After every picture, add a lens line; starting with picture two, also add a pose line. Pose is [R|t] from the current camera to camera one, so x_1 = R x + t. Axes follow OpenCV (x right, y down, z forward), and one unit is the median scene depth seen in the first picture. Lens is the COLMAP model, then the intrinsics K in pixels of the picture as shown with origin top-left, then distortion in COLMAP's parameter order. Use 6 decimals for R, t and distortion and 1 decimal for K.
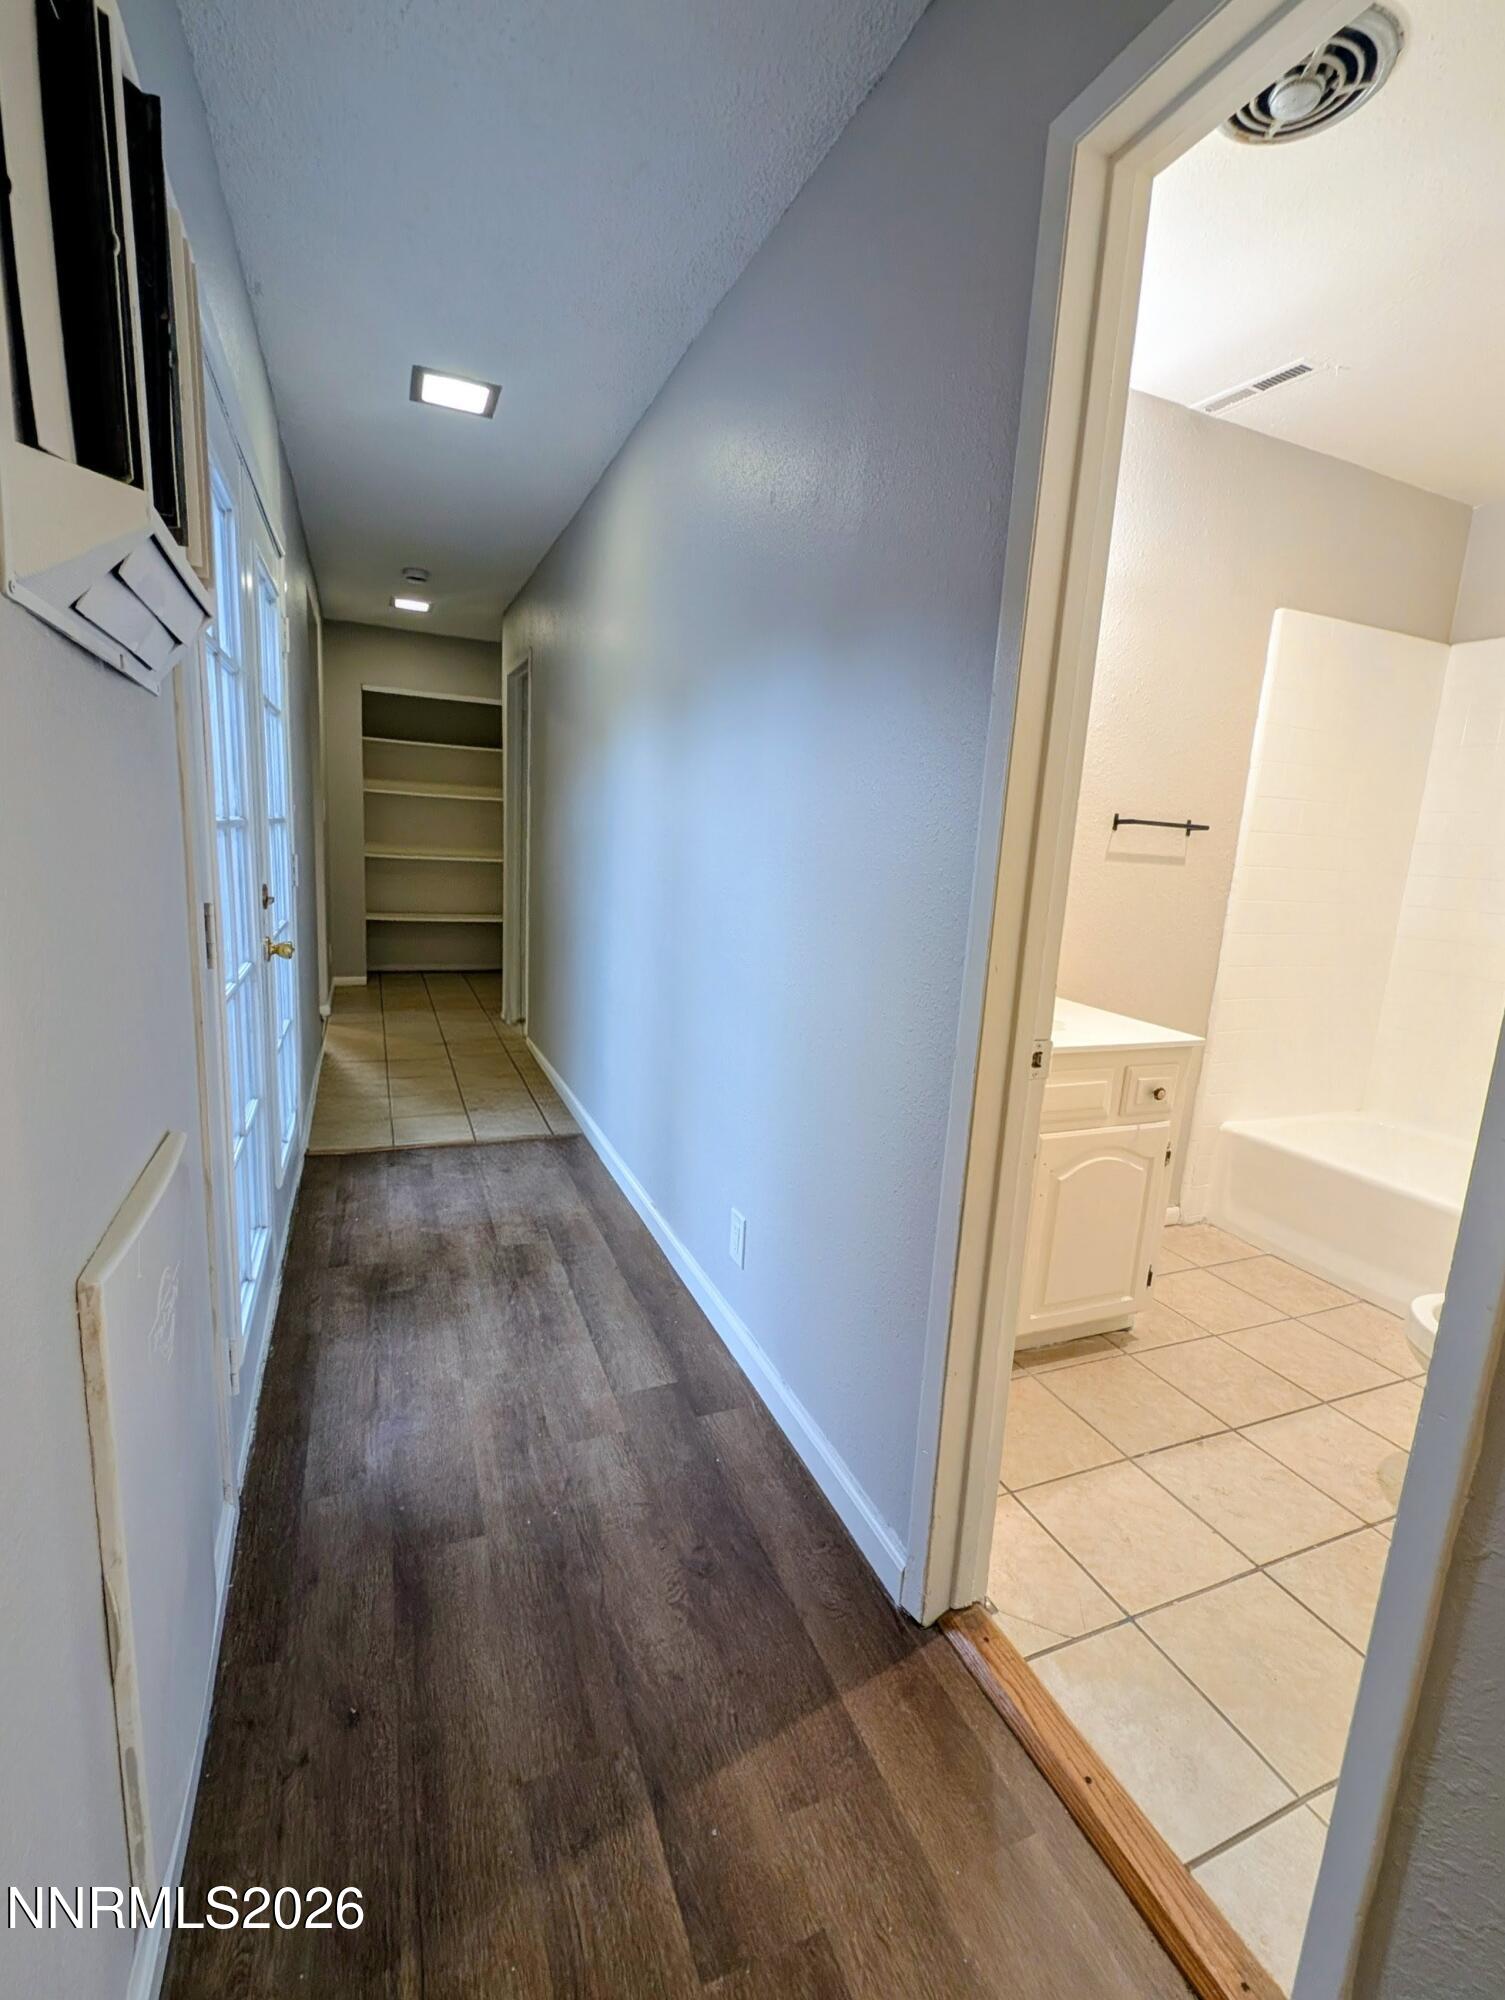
lens RADIAL K [[894.9, 0, 751.4], [0, 894.9, 1005.7], [0, 0, 1]] dist [0.031351, -0.026586]
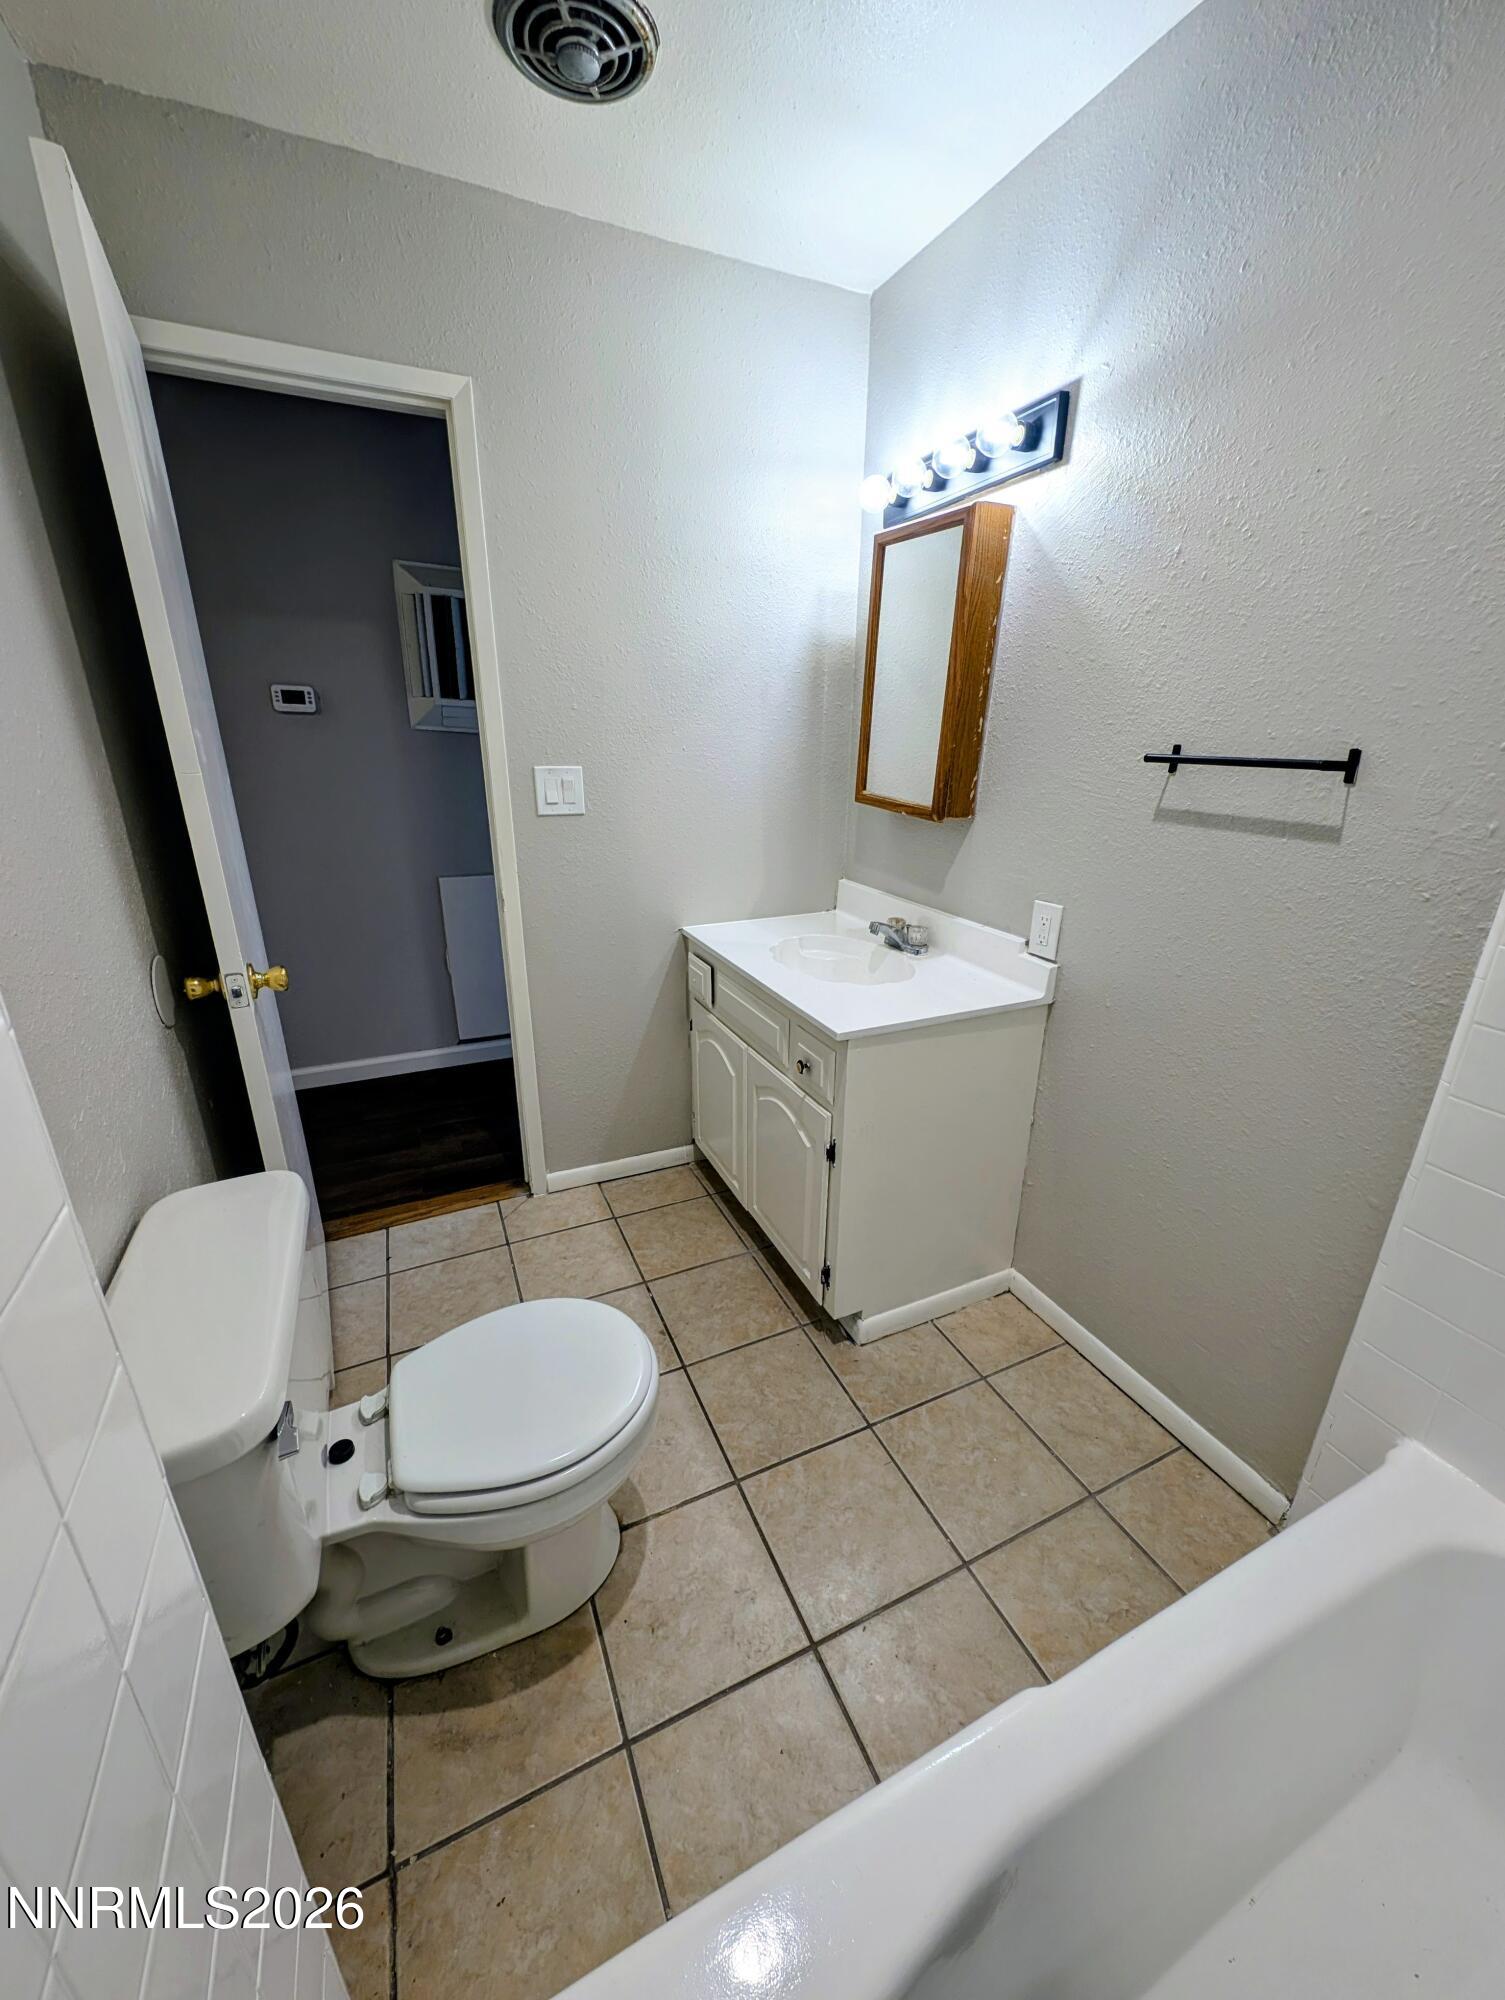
lens RADIAL K [[750.4, 0, 755.6], [0, 750.4, 1003.2], [0, 0, 1]] dist [0.020212, -0.013206]
pose [[0.031587, 0.279957, -0.959493, 0.939708], [-0.194766, 0.943293, 0.268819, -0.129359], [0.980341, 0.178386, 0.084322, 0.703290]]
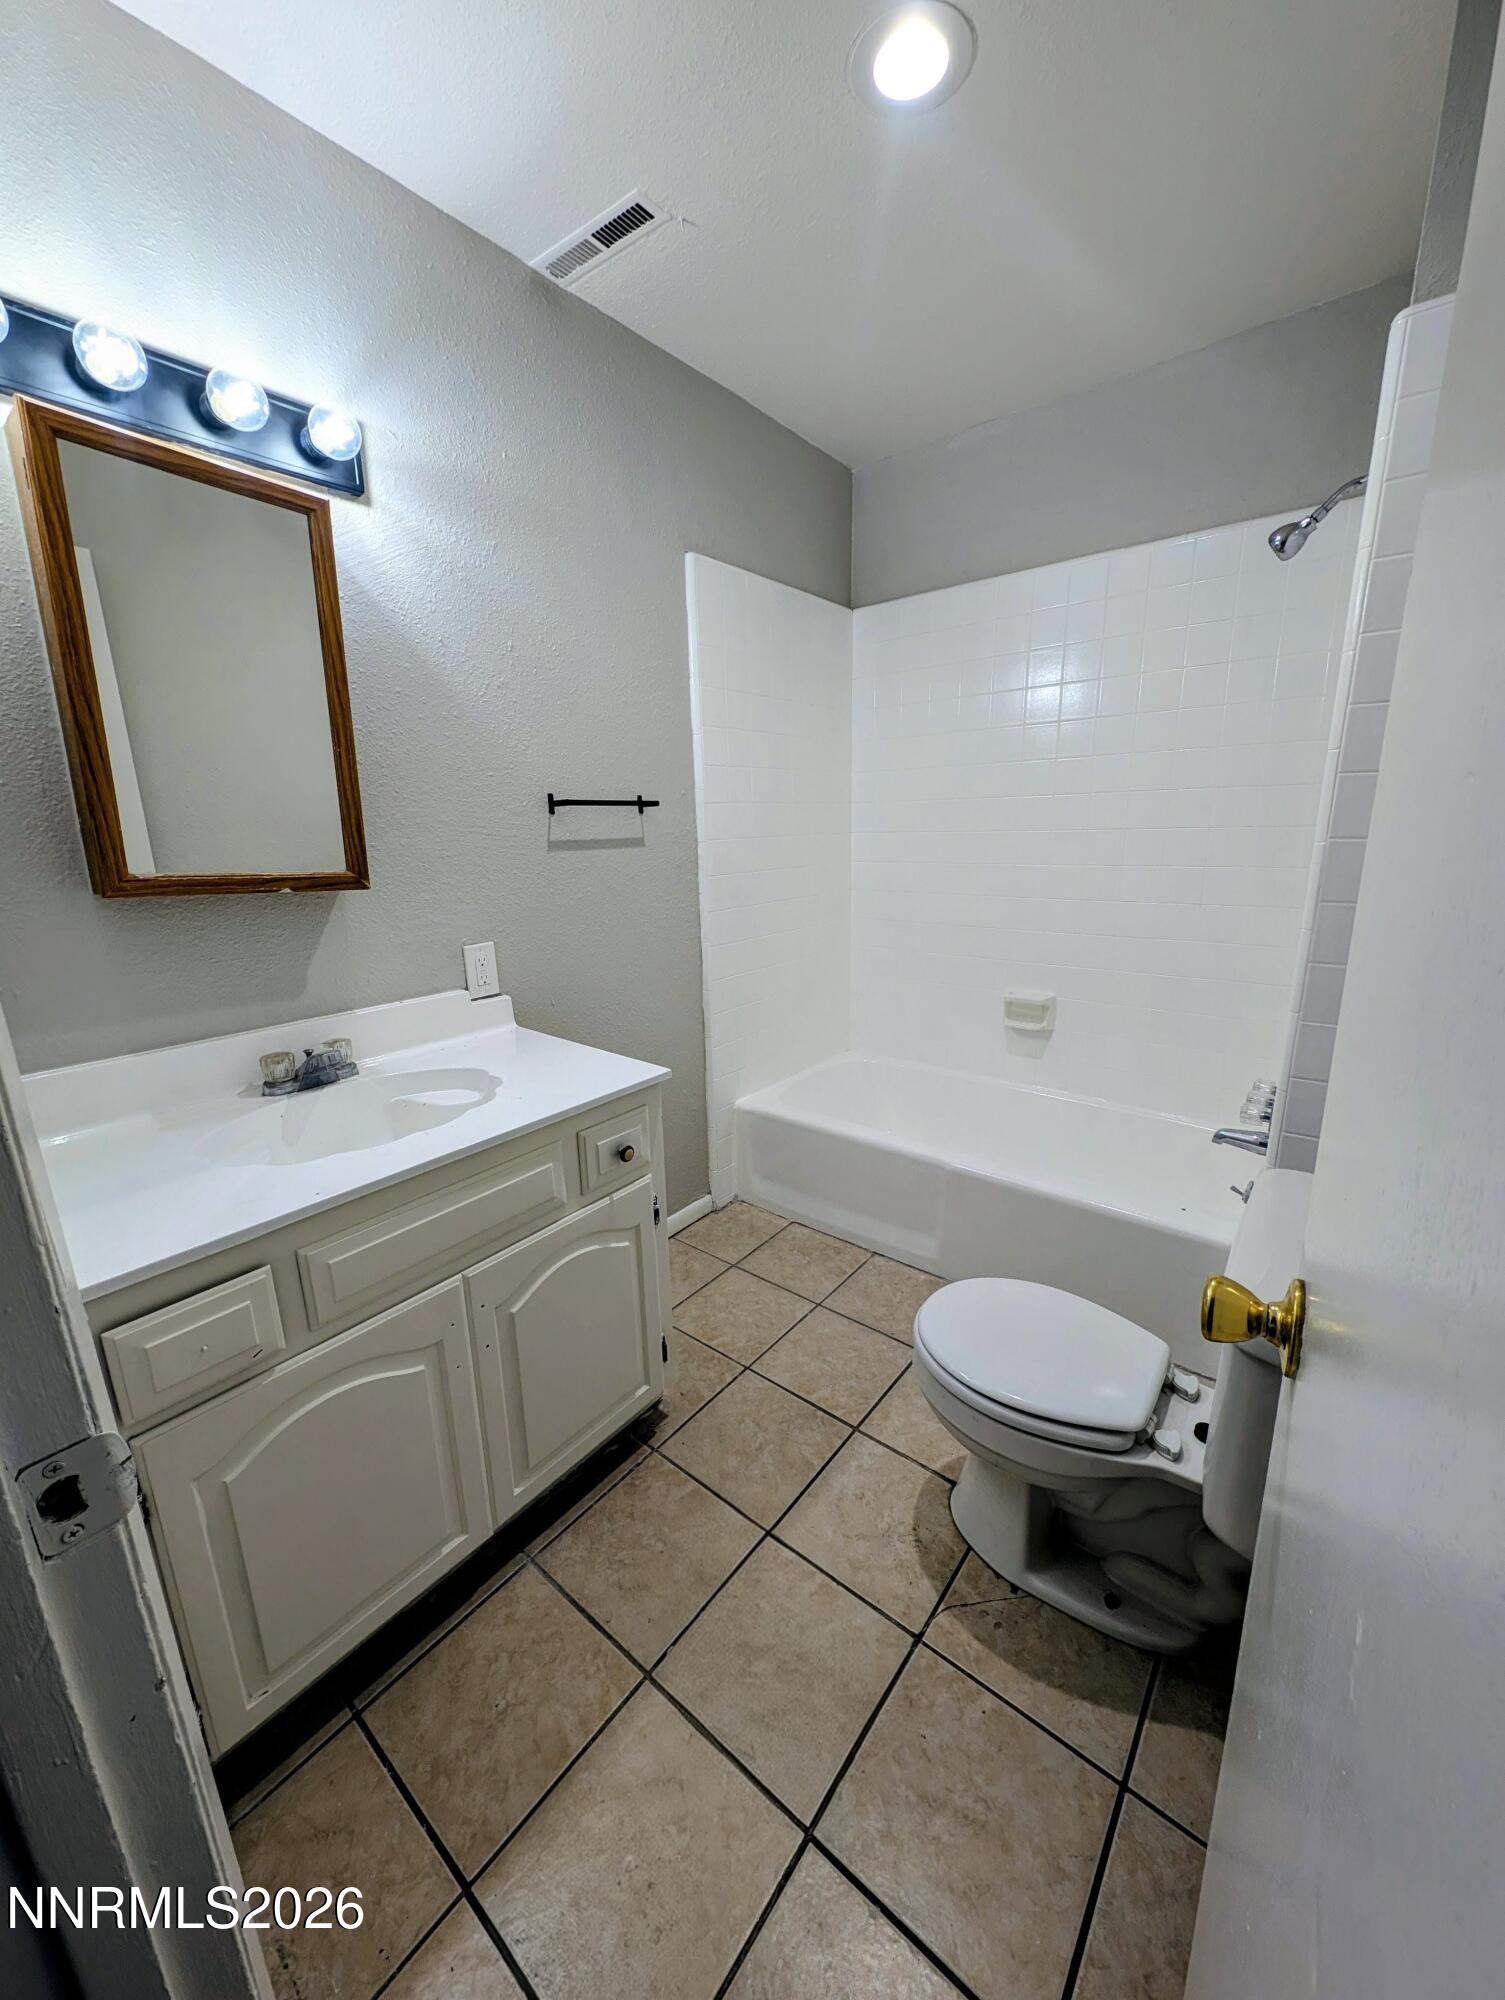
lens RADIAL K [[750.4, 0, 755.6], [0, 750.4, 1003.2], [0, 0, 1]] dist [0.020212, -0.013206]
pose [[0.878809, -0.187776, 0.438673, 0.231839], [0.160187, 0.982062, 0.099468, -0.062920], [-0.449482, -0.017144, 0.893125, 0.293507]]
